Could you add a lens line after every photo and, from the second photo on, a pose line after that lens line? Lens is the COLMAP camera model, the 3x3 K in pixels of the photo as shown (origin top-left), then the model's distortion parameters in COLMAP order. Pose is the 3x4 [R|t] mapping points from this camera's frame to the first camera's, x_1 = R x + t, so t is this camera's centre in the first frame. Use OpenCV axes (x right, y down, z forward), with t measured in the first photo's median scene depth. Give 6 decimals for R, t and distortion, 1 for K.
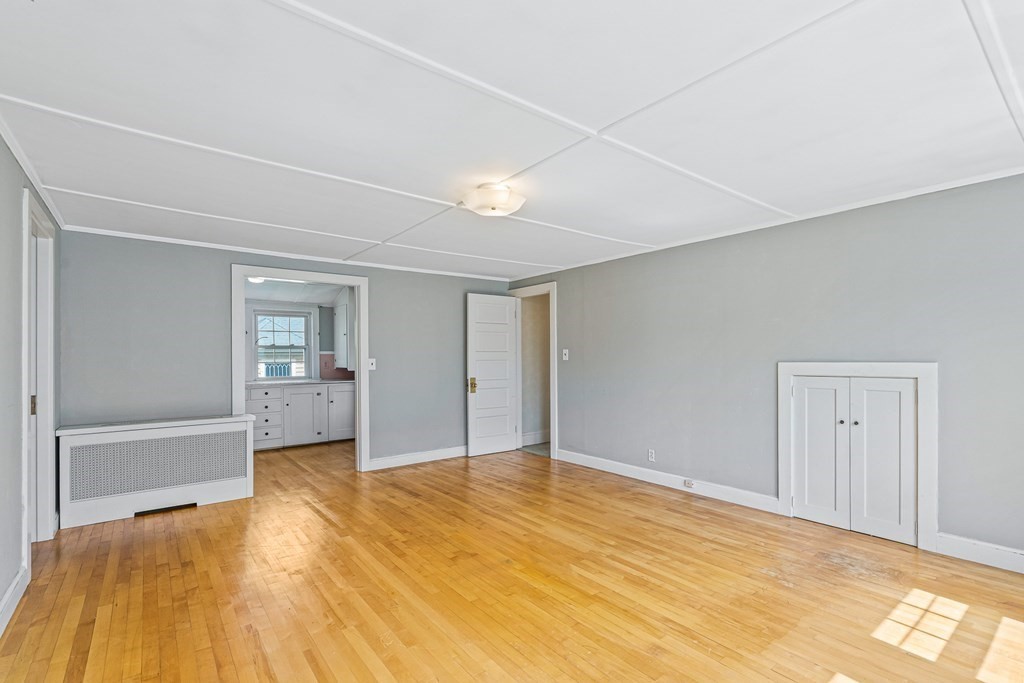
lens RADIAL K [[466.9, 0, 509.3], [0, 466.9, 352.8], [0, 0, 1]] dist [-0.002950, 0.000224]
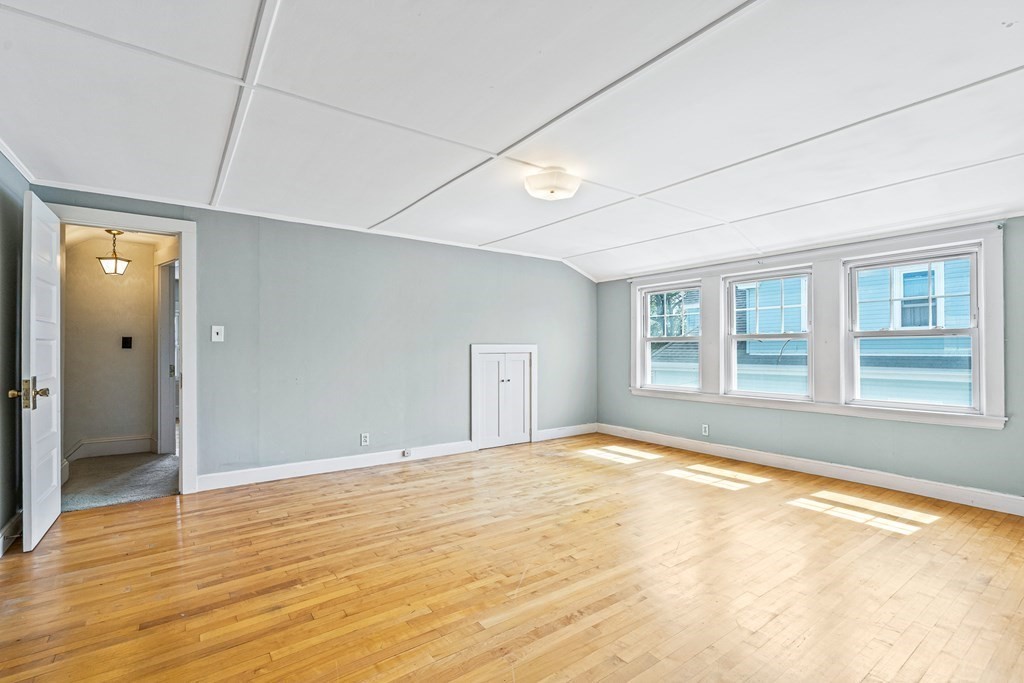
lens RADIAL K [[466.9, 0, 509.6], [0, 466.9, 343.9], [0, 0, 1]] dist [-0.002950, 0.000224]
pose [[0.036522, 0.012149, 0.999259, -0.763530], [-0.010468, 0.999876, -0.011774, 0.031447], [-0.999278, -0.010030, 0.036645, 0.757867]]
